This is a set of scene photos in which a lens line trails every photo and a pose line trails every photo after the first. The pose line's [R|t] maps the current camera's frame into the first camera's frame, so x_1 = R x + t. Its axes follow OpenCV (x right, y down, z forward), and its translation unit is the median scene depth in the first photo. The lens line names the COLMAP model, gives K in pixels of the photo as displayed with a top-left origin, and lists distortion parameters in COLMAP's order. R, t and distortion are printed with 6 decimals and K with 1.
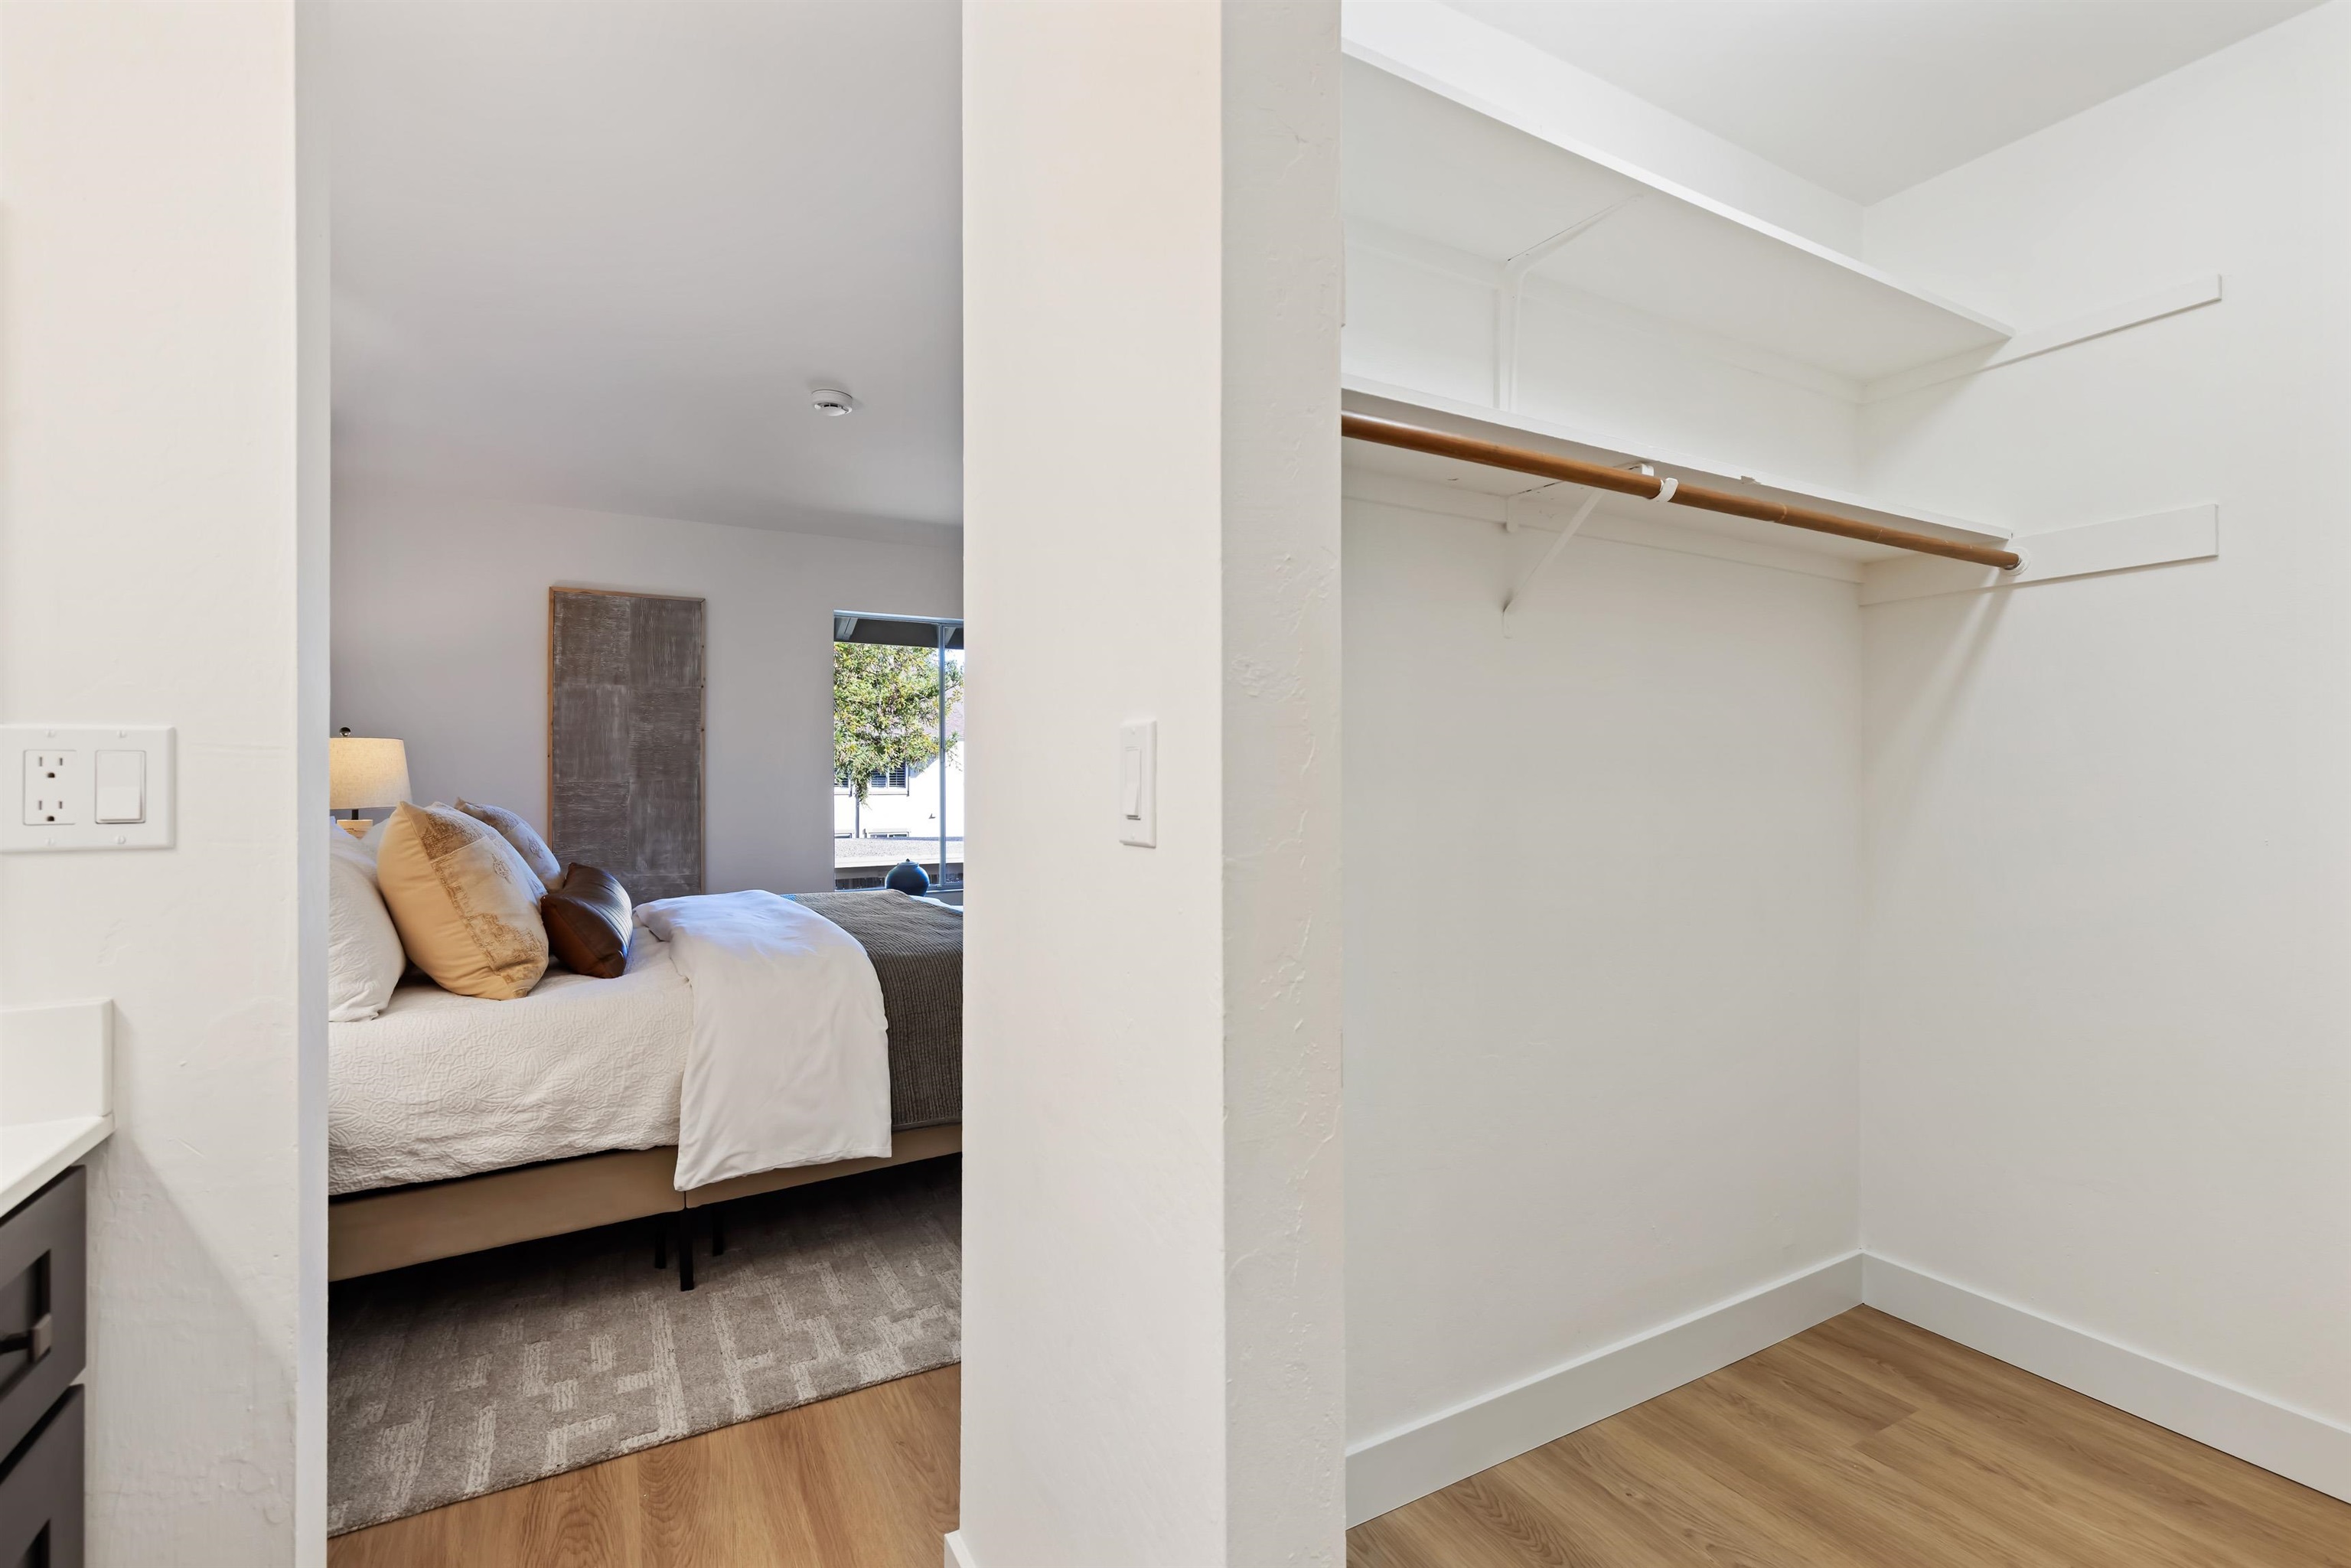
lens RADIAL K [[1066.6, 0, 1203.3], [0, 1066.6, 784.9], [0, 0, 1]] dist [0.000152, 0.000858]
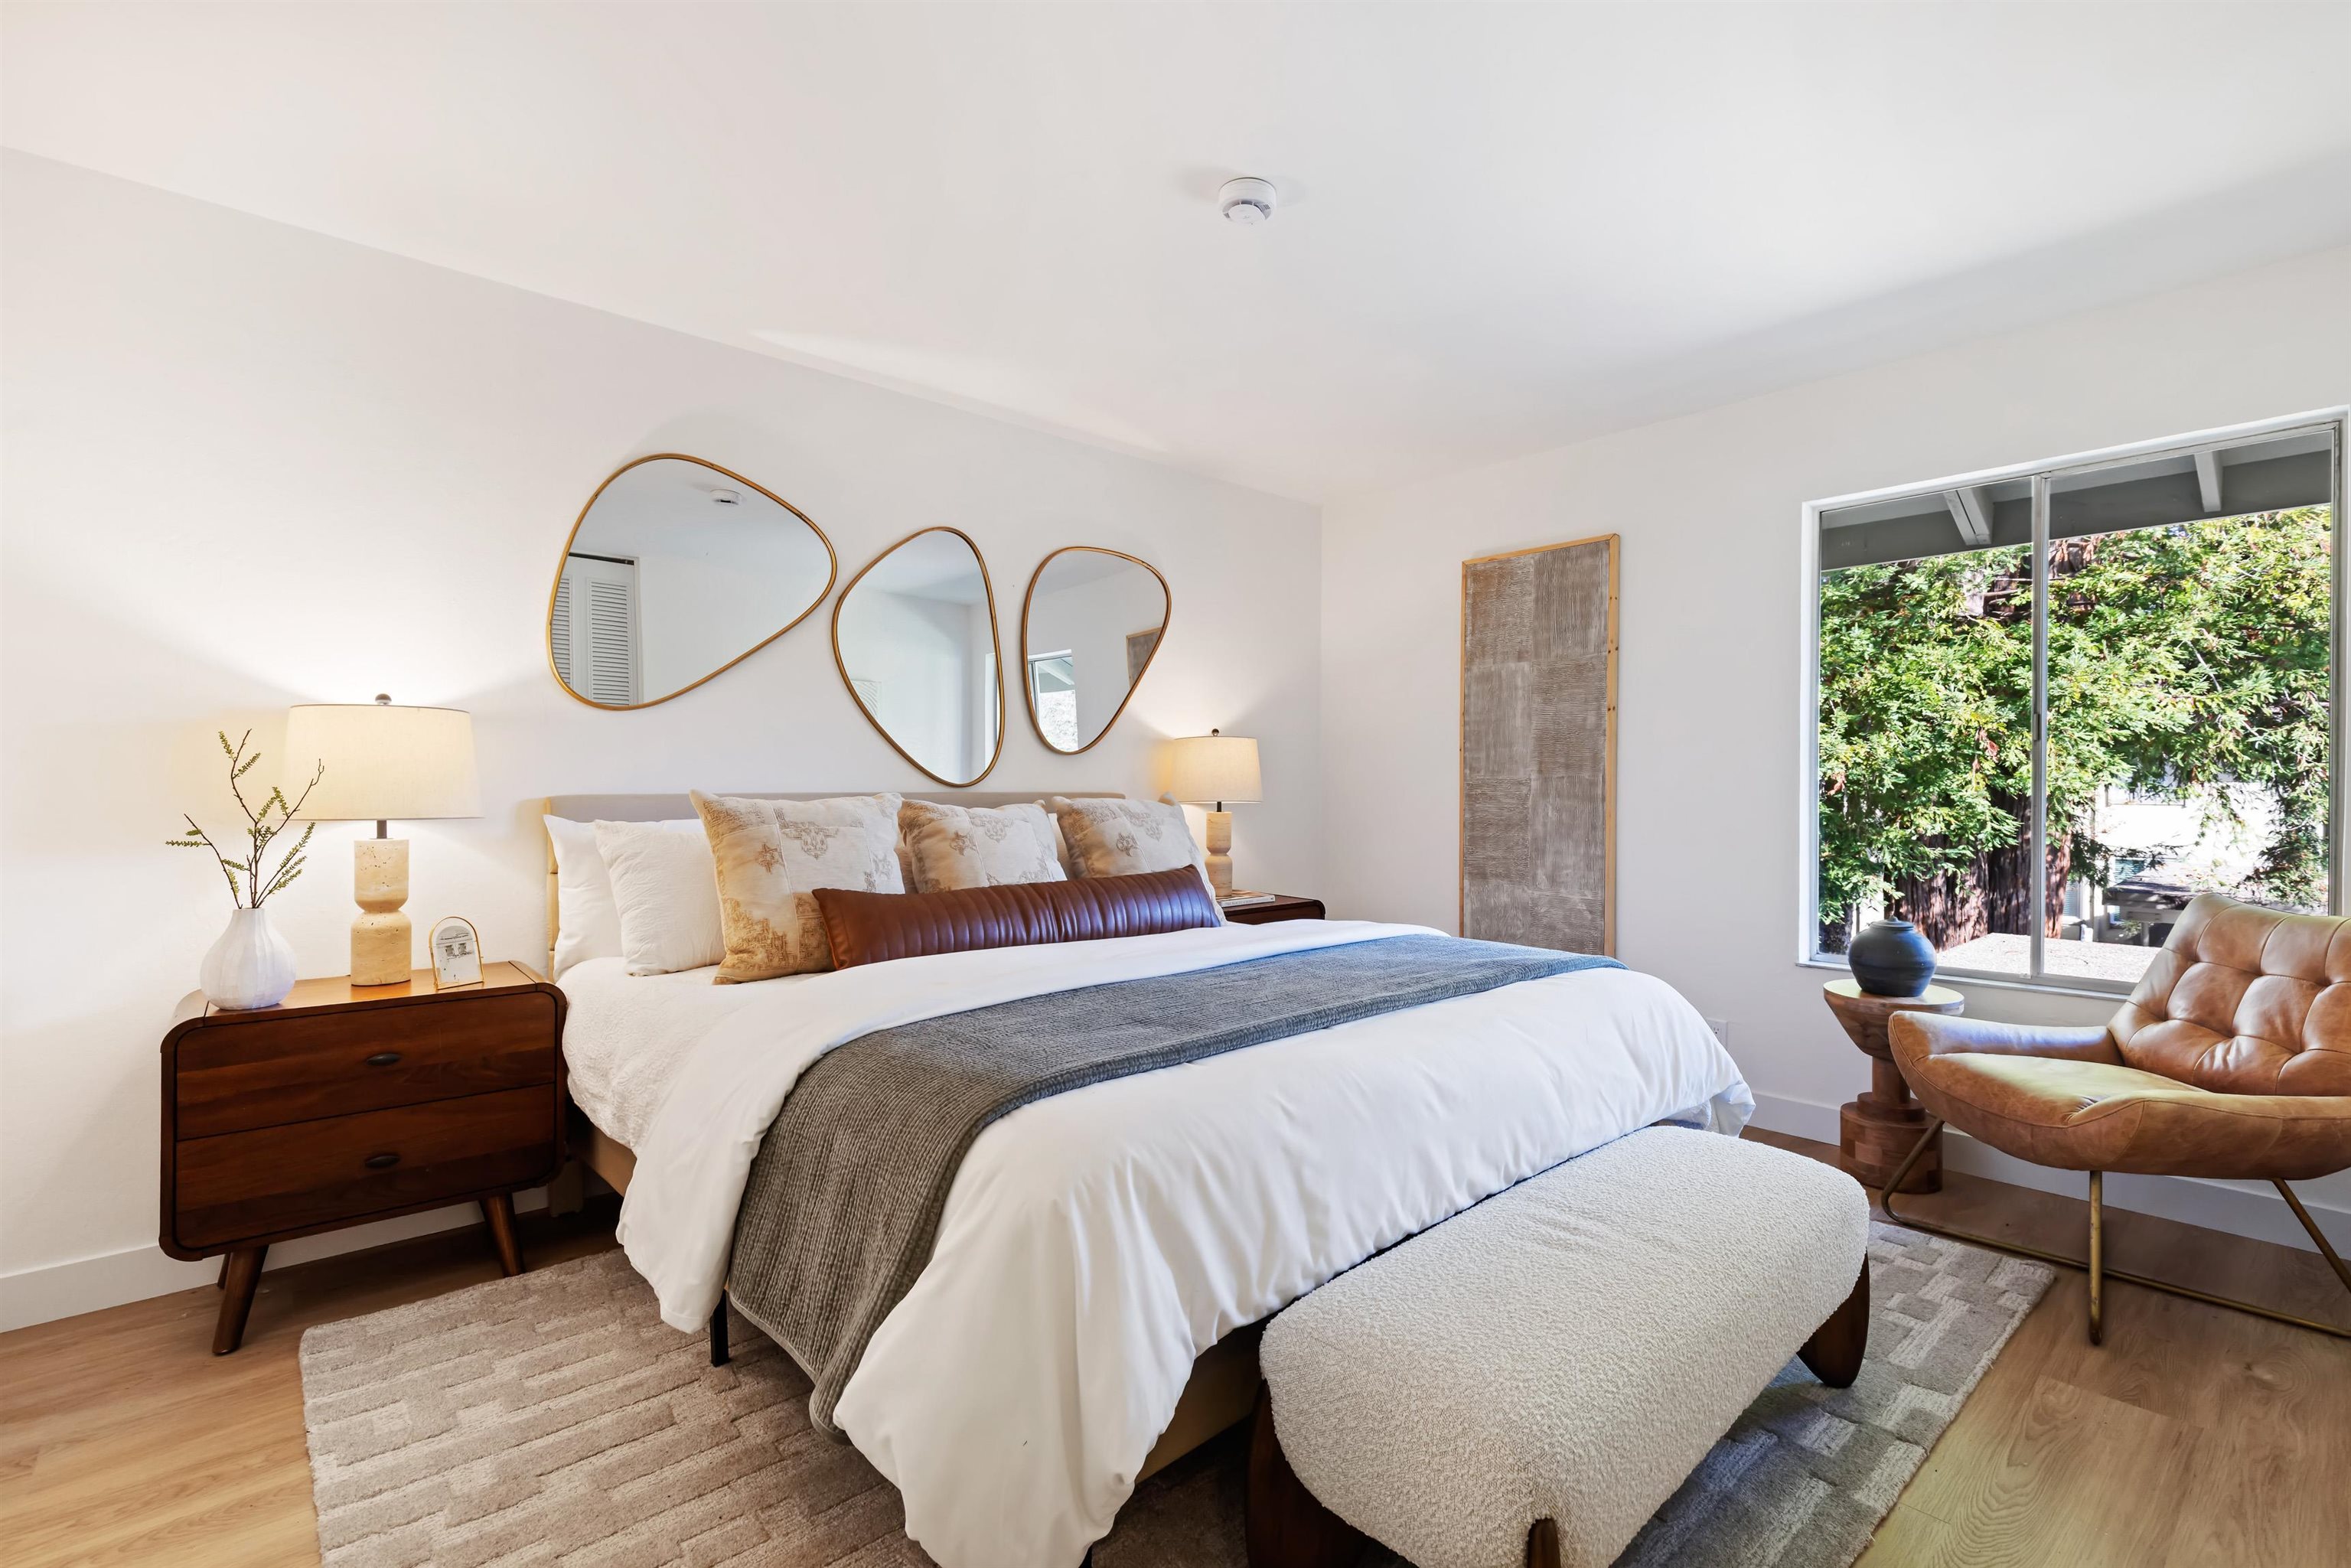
lens RADIAL K [[1066.6, 0, 1203.3], [0, 1066.6, 784.9], [0, 0, 1]] dist [0.000152, 0.000858]
pose [[0.209866, 0.005167, -0.977717, 0.214396], [0.000282, 0.999986, 0.005345, -0.002231], [0.977730, -0.001398, 0.209861, 0.580978]]
